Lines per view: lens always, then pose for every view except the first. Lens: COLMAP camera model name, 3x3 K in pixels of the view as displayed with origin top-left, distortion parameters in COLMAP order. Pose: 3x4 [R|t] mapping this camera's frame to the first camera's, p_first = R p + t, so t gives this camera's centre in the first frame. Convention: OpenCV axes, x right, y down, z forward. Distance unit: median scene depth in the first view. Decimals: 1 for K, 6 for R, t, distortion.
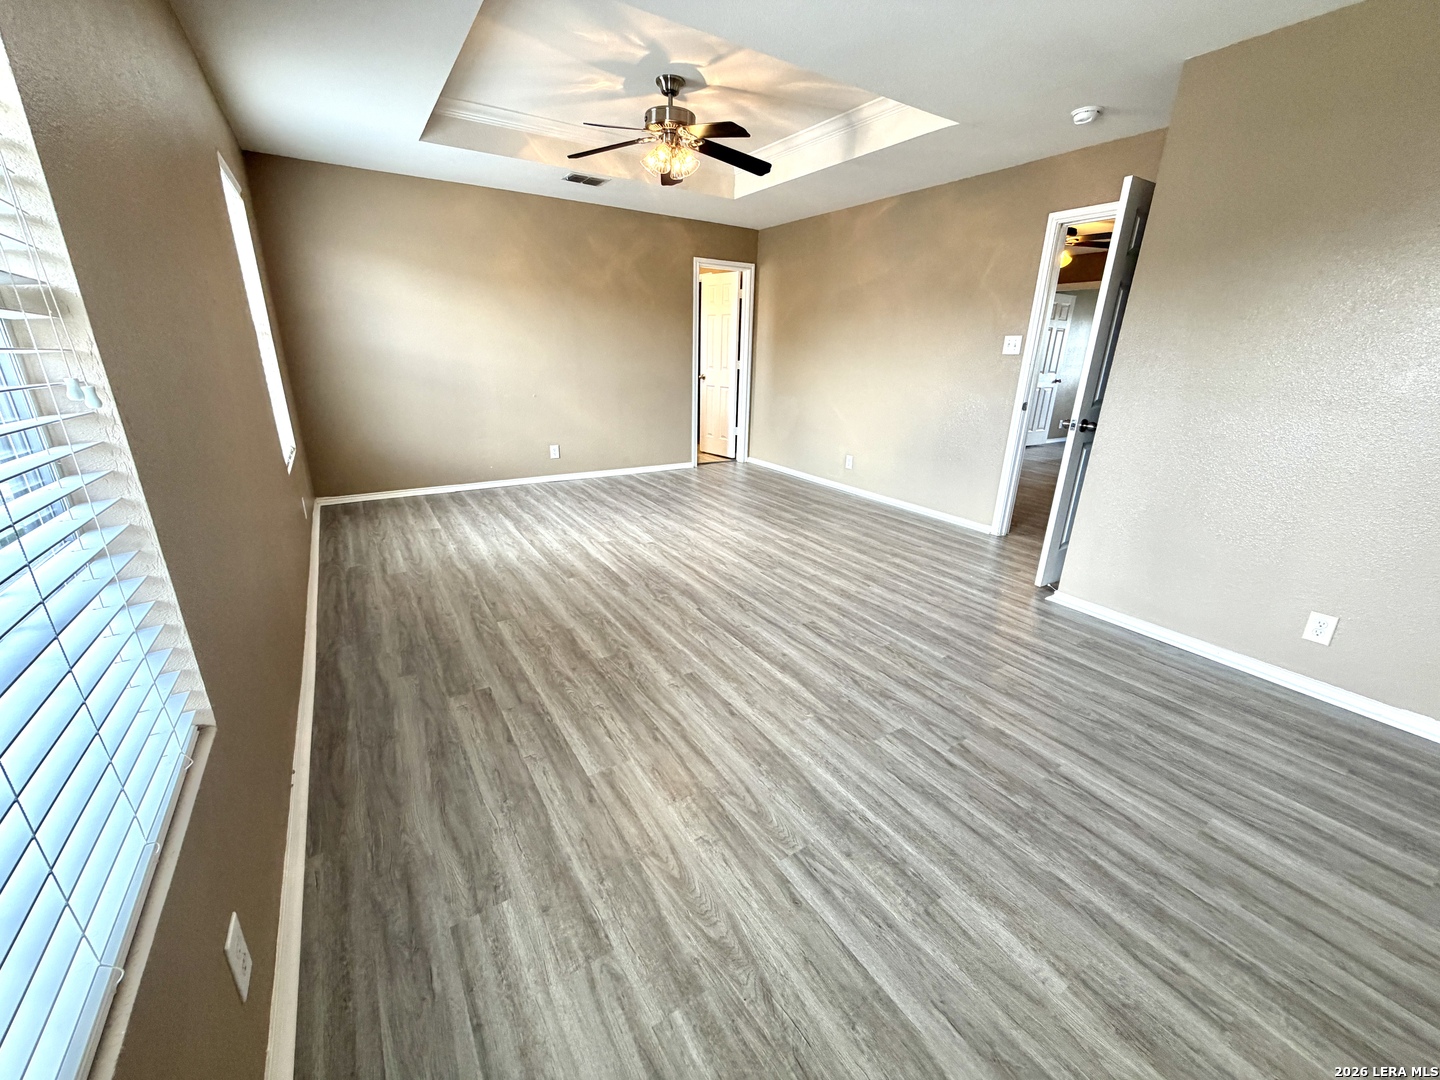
lens RADIAL K [[573.0, 0, 717.2], [0, 573.0, 541.2], [0, 0, 1]] dist [0.001781, -0.000481]
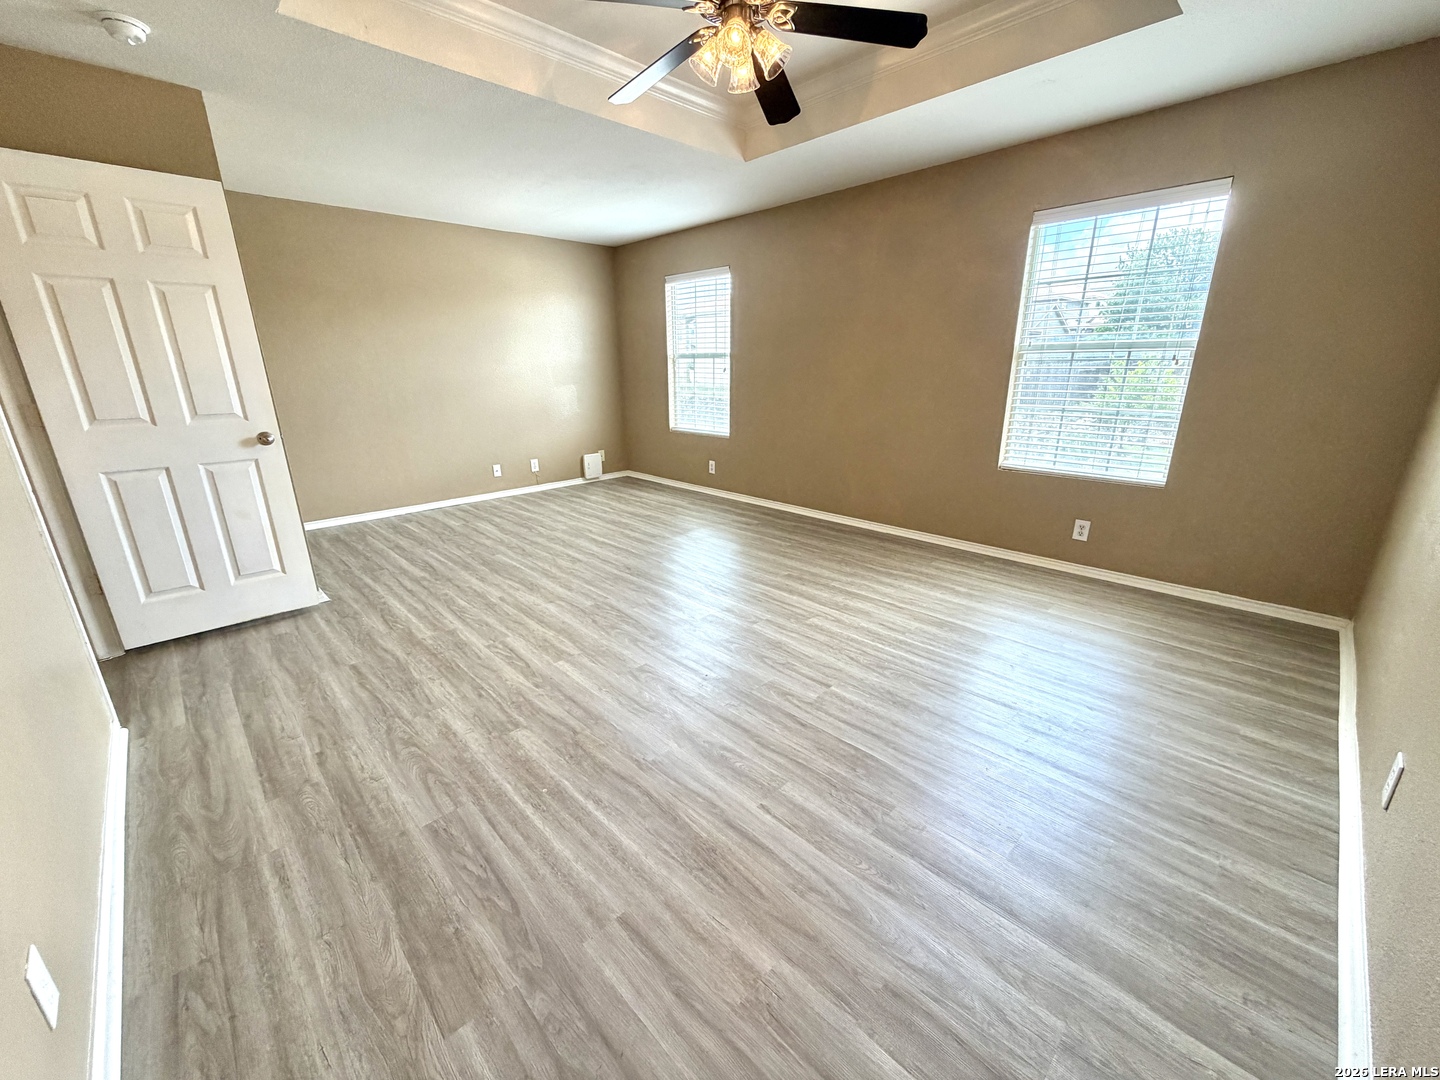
lens RADIAL K [[573.0, 0, 717.2], [0, 573.0, 541.2], [0, 0, 1]] dist [0.001781, -0.000481]
pose [[-0.979270, 0.050414, -0.196188, 0.079770], [-0.074646, 0.810558, 0.580881, -0.568279], [0.188306, 0.583484, -0.789992, 1.681322]]
